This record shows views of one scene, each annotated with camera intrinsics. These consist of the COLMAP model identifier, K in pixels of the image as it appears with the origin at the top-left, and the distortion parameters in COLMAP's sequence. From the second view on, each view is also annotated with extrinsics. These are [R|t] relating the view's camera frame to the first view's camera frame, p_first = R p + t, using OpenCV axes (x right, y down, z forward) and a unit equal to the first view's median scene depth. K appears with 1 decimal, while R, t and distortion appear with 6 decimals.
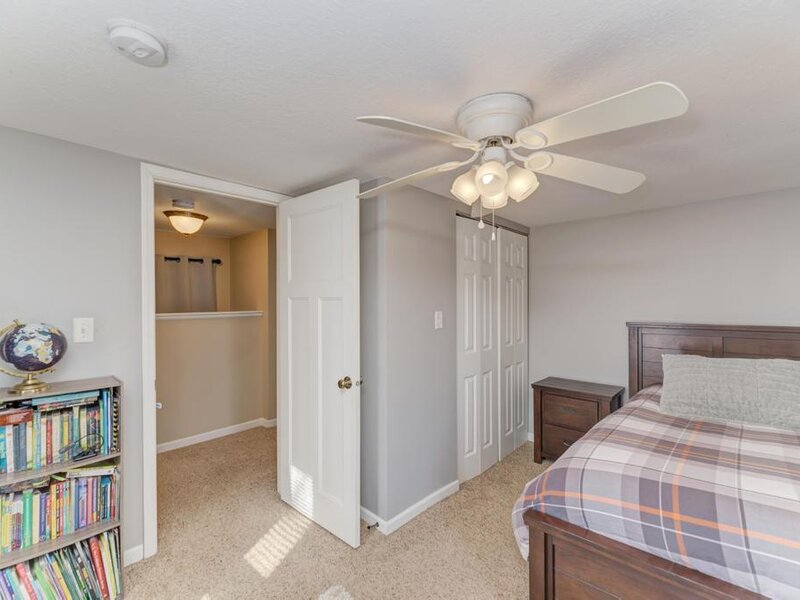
lens RADIAL K [[361.9, 0, 400.0], [0, 361.9, 300.0], [0, 0, 1]] dist [0.002362, 0.000223]
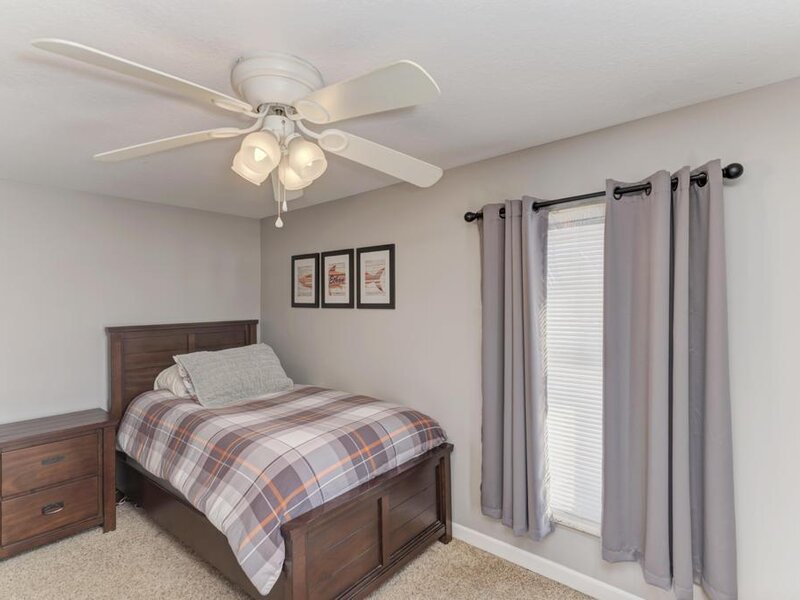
lens RADIAL K [[413.6, 0, 400.0], [0, 413.6, 300.0], [0, 0, 1]] dist [0.003665, 0.000223]
pose [[-0.041403, 0.004457, 0.999133, -0.711799], [0.005855, 0.999974, -0.004218, 0.012096], [-0.999125, 0.005675, -0.041428, 0.751024]]
